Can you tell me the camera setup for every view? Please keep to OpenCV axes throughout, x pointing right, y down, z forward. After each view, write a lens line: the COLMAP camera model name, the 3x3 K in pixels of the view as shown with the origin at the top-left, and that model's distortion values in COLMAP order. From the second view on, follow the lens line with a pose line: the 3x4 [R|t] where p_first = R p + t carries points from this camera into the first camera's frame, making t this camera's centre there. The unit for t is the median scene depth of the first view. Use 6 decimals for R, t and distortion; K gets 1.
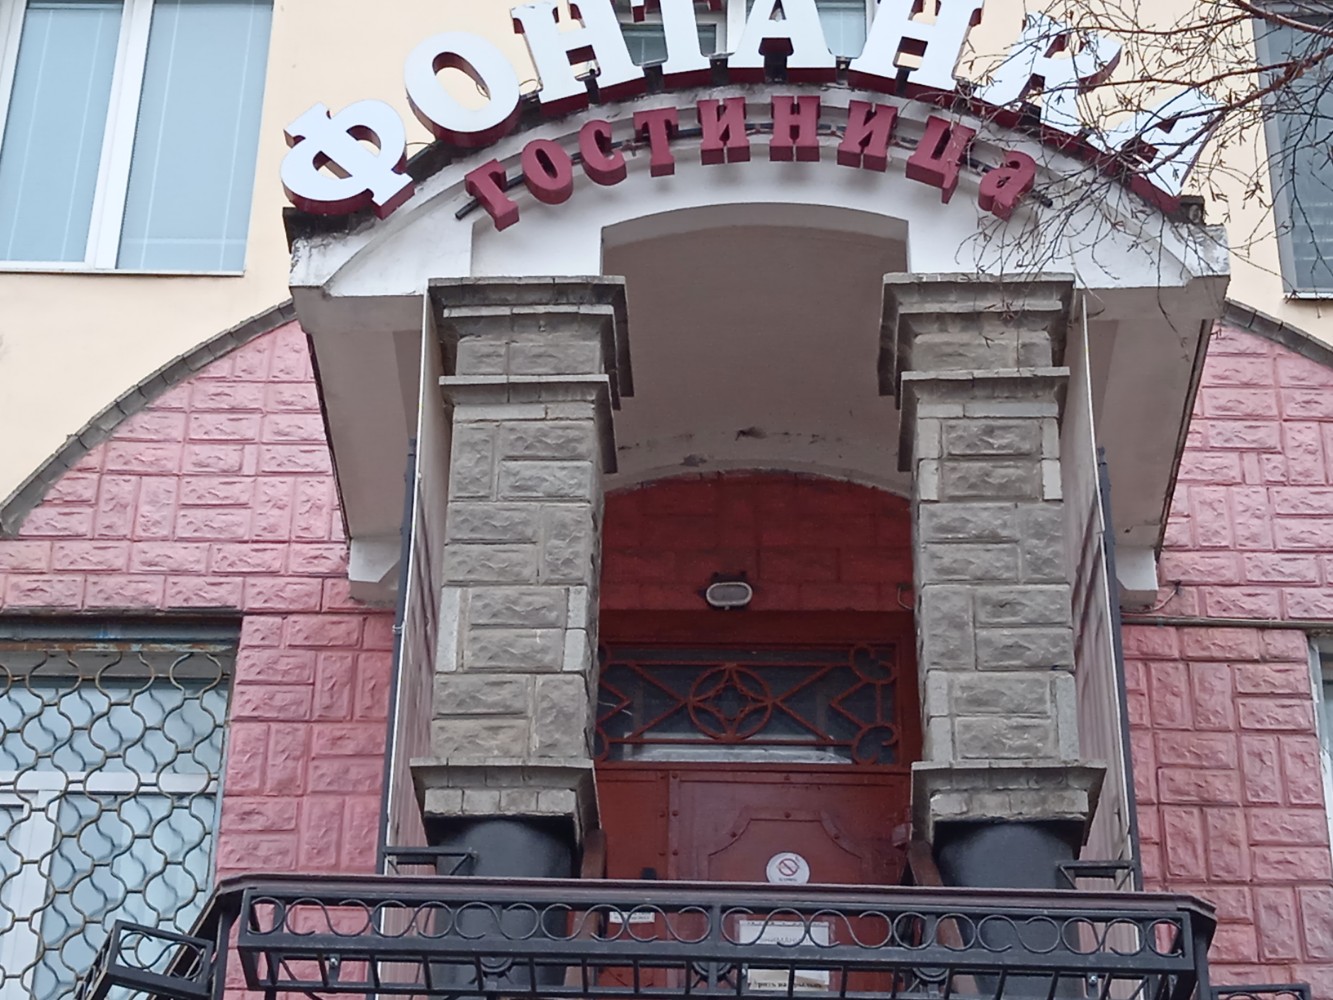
lens RADIAL K [[2824.8, 0, 661.1], [0, 2824.8, 497.2], [0, 0, 1]] dist [0.089341, -0.035659]
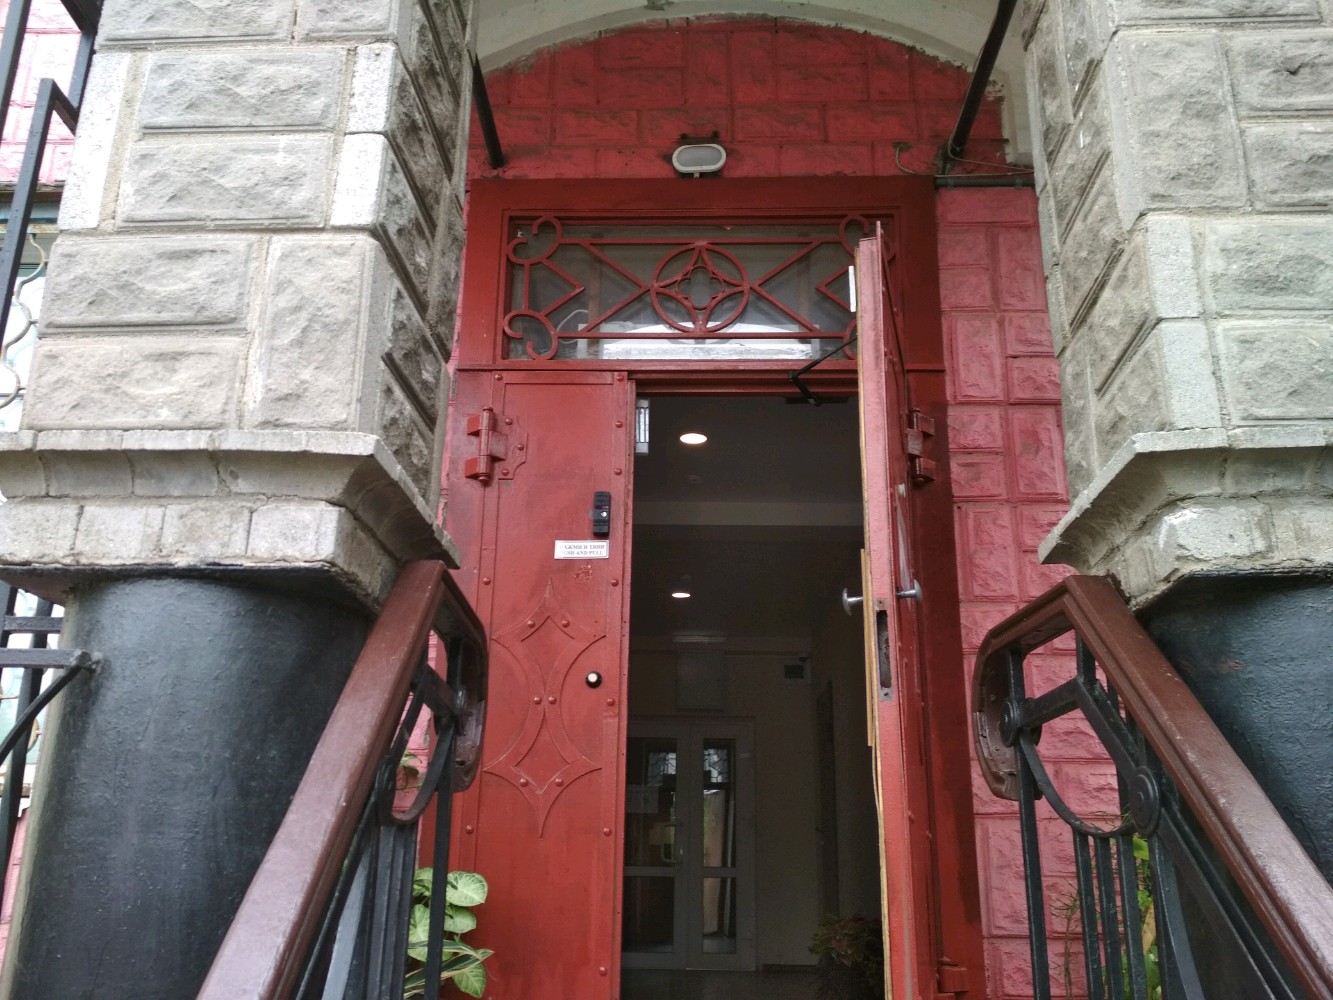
lens RADIAL K [[1173.3, 0, 663.9], [0, 1173.3, 511.8], [0, 0, 1]] dist [0.084576, -0.149591]
pose [[0.999913, -0.008827, -0.009764, 0.018148], [0.011070, 0.965269, 0.261024, 0.050702], [0.007121, -0.261109, 0.965283, 0.718417]]
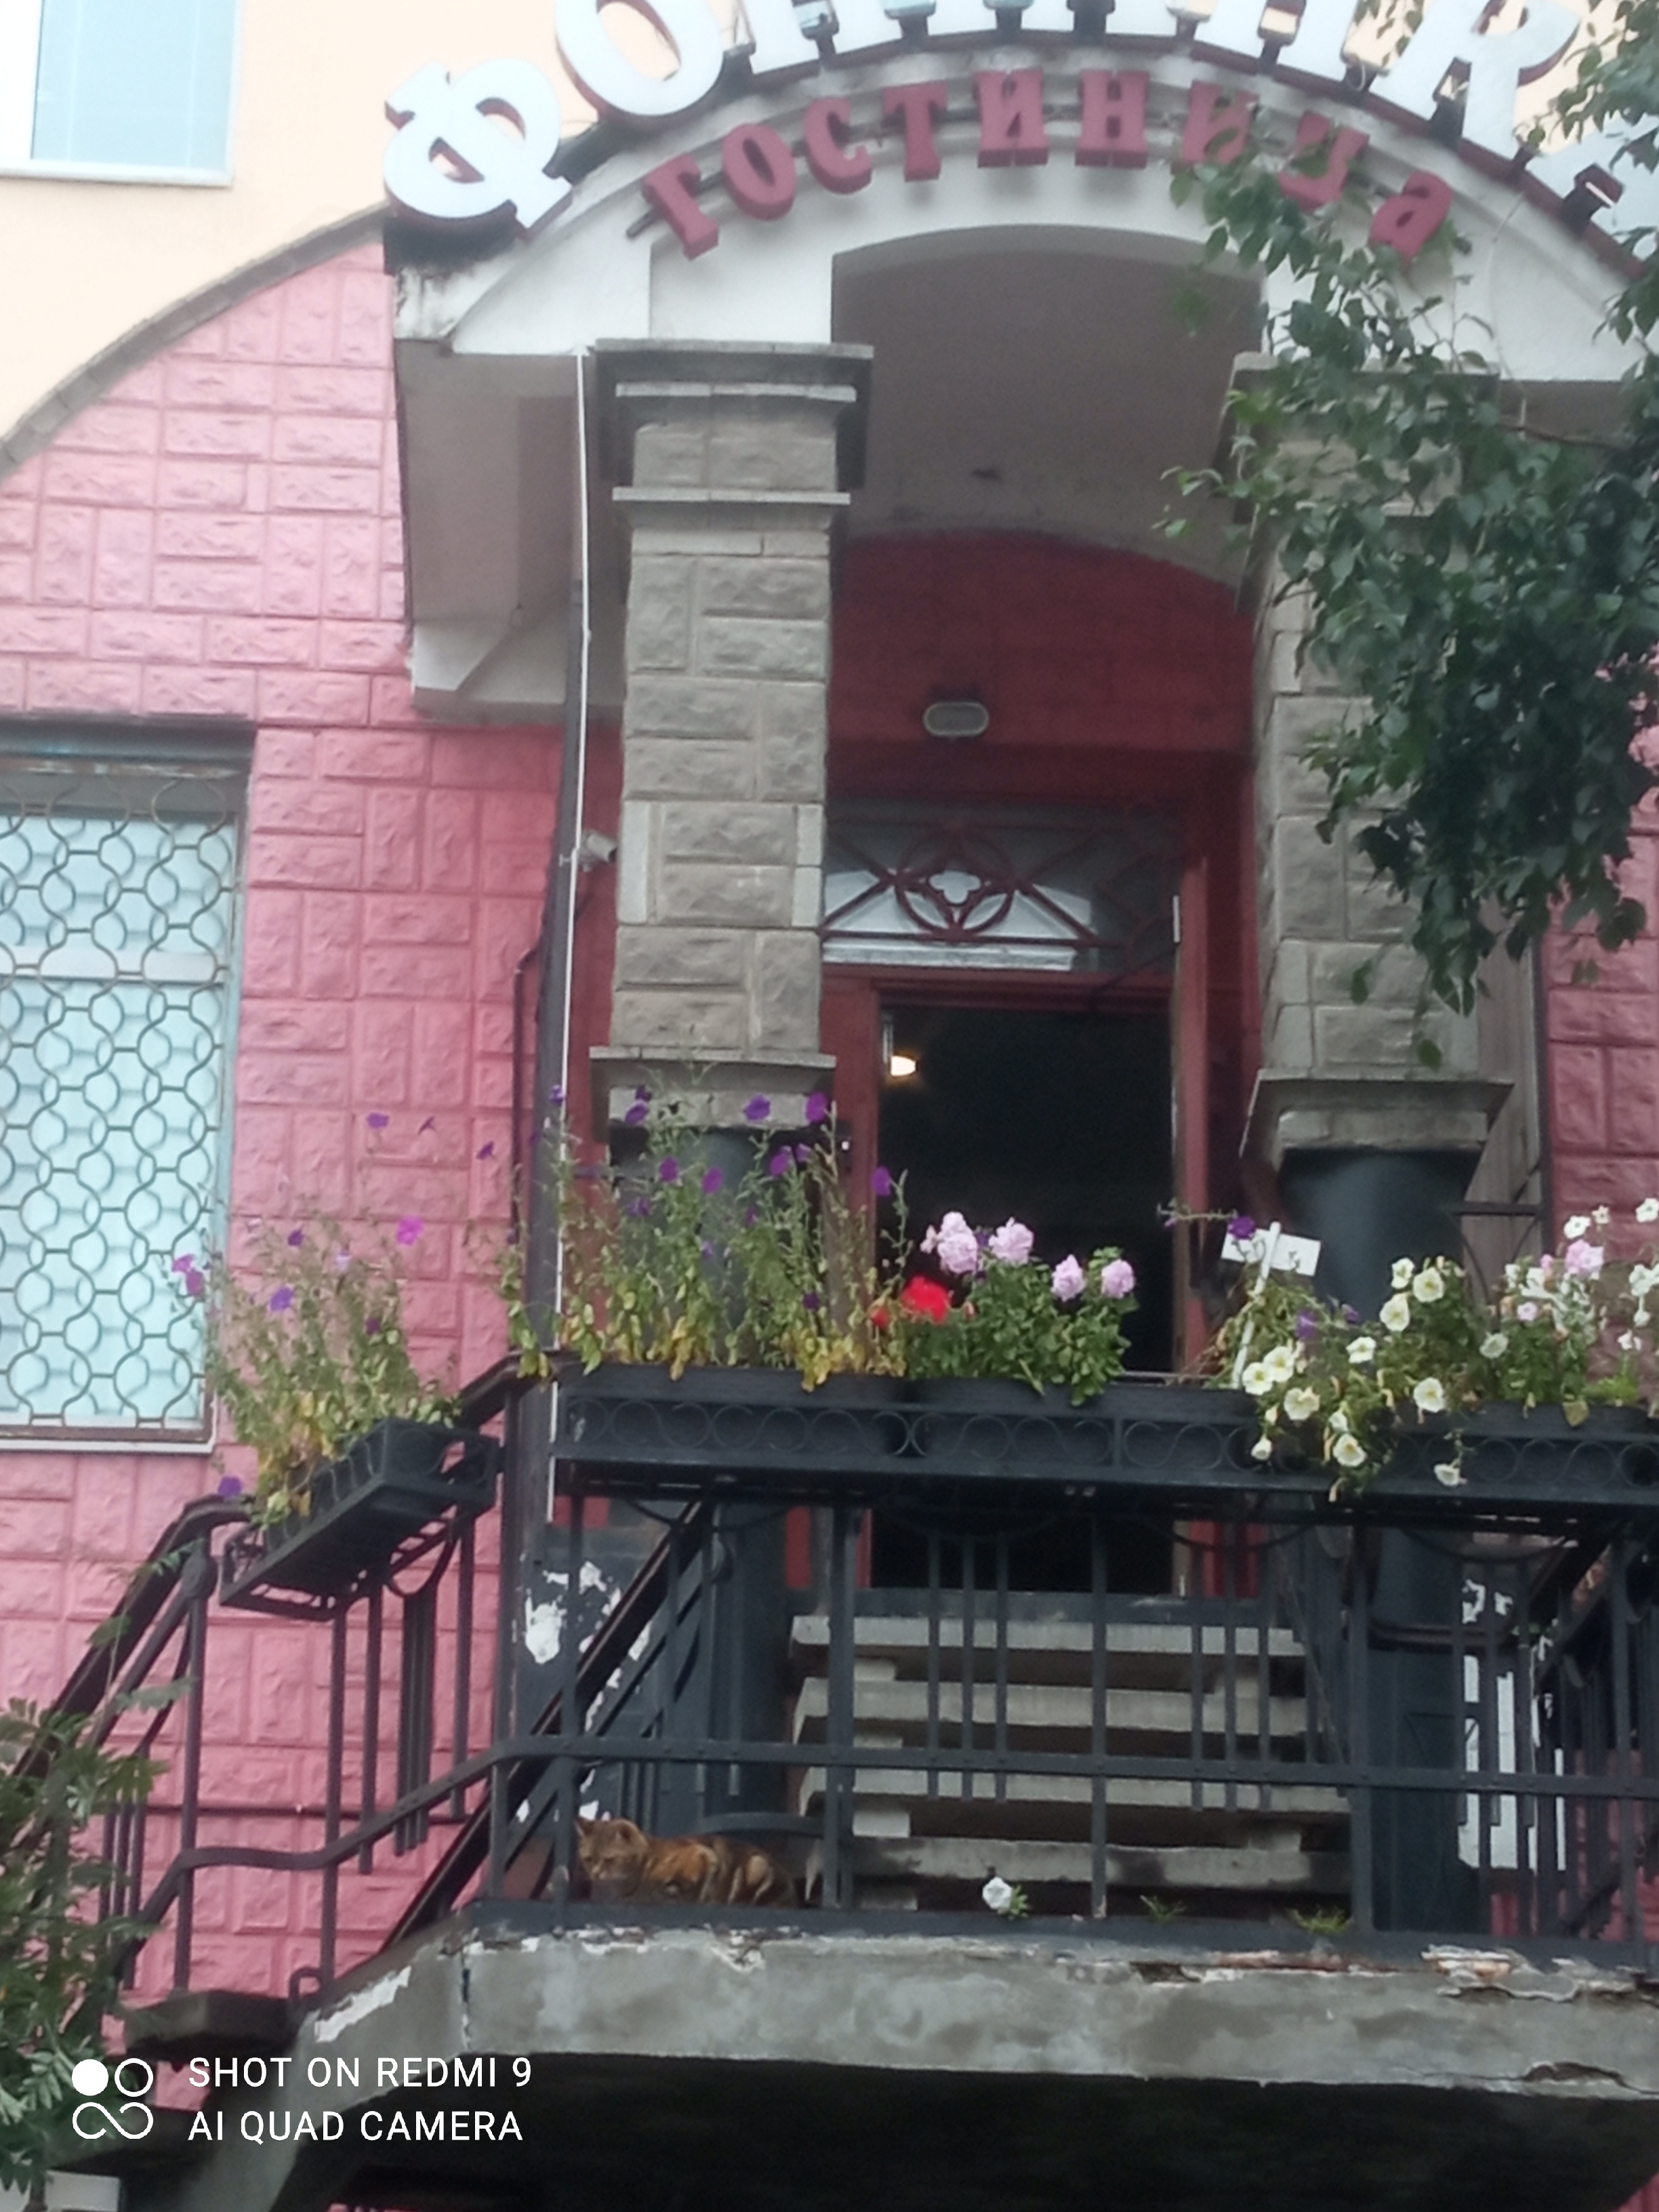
lens RADIAL K [[4867.9, 0, 829.5], [0, 4867.9, 1106.0], [0, 0, 1]] dist [0.039205, -0.177369]
pose [[0.997825, 0.024037, 0.061382, -0.090717], [-0.036408, 0.977199, 0.209181, -0.141650], [-0.054954, -0.210960, 0.975949, -0.223292]]
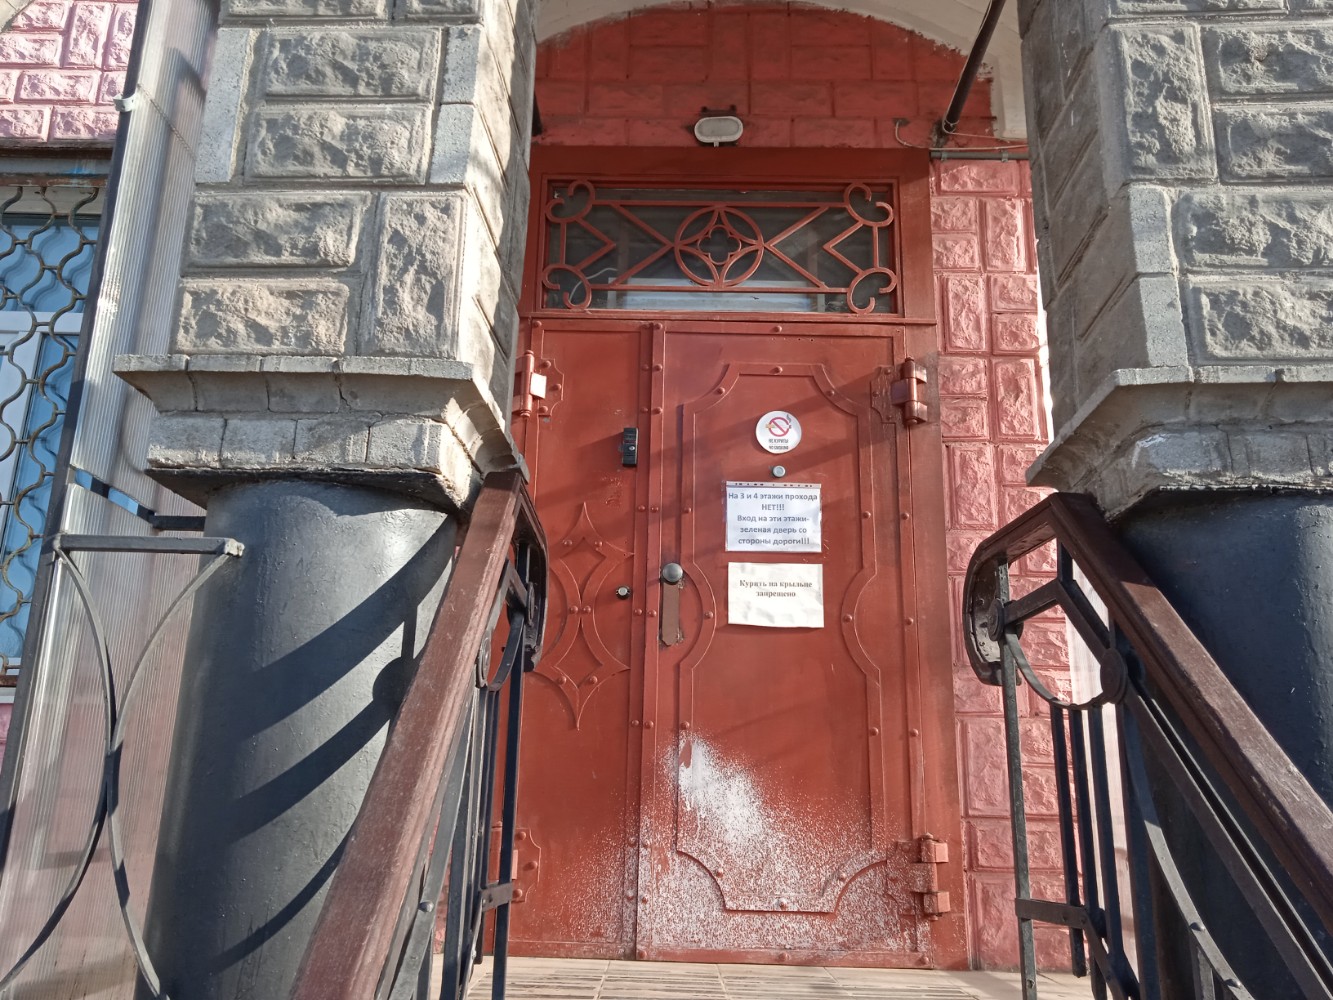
lens RADIAL K [[1090.2, 0, 666.5], [0, 1090.2, 500.0], [0, 0, 1]] dist [0.027782, -0.003791]
pose [[0.999987, 0.004877, -0.001768, 0.008980], [-0.004135, 0.955144, 0.296112, 0.051102], [0.003133, -0.296101, 0.955152, 0.702183]]
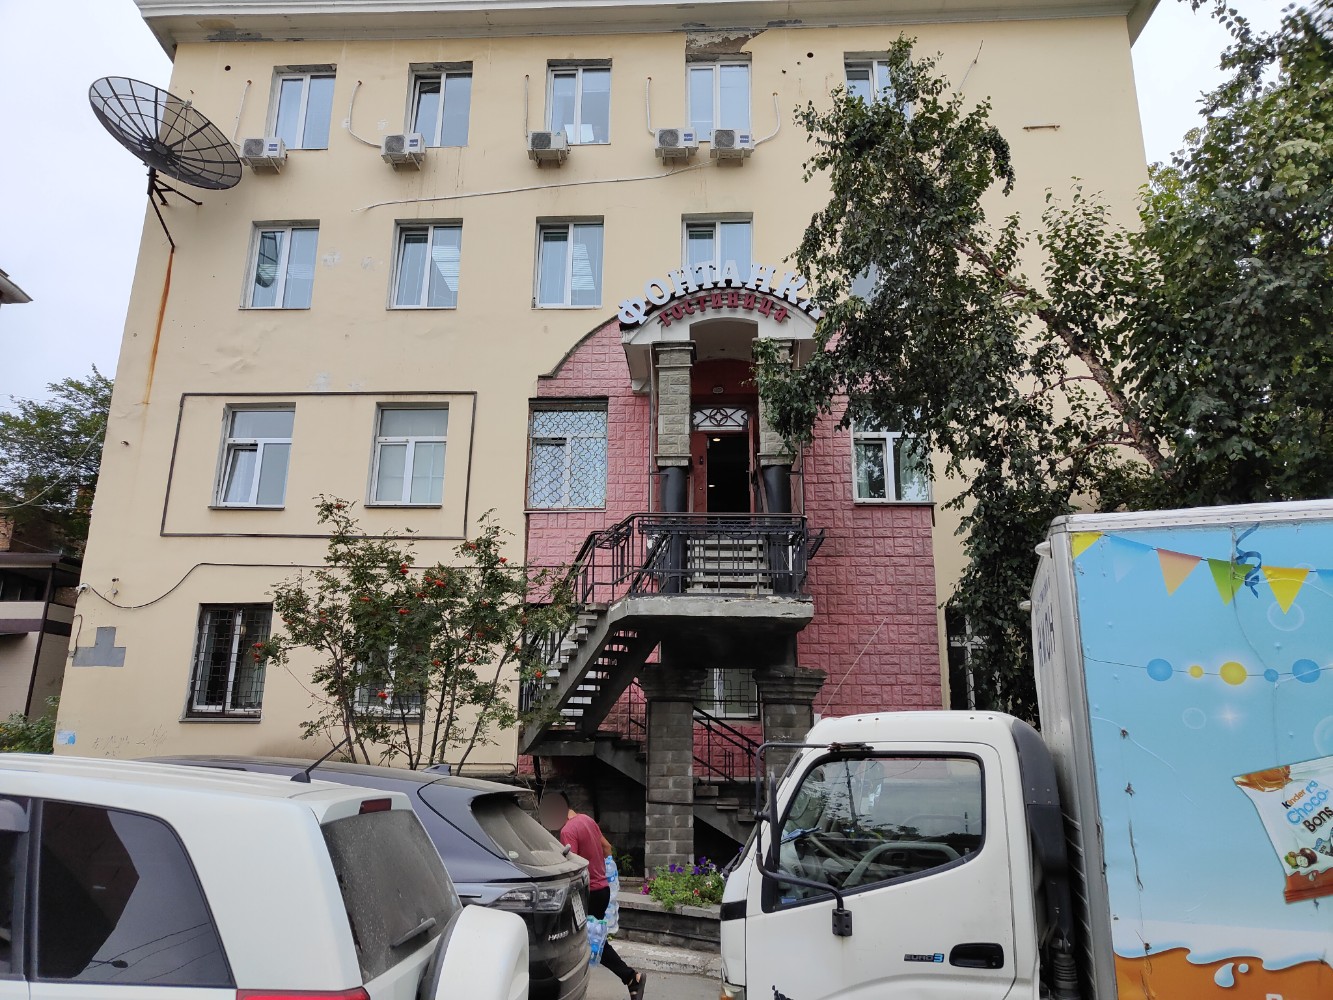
lens RADIAL K [[838.3, 0, 666.5], [0, 838.3, 500.0], [0, 0, 1]] dist [0.047867, -0.000456]
pose [[0.999173, -0.017938, -0.036486, -0.013830], [0.028482, 0.949226, 0.313303, -0.248436], [0.029014, -0.314083, 0.948952, -0.345000]]
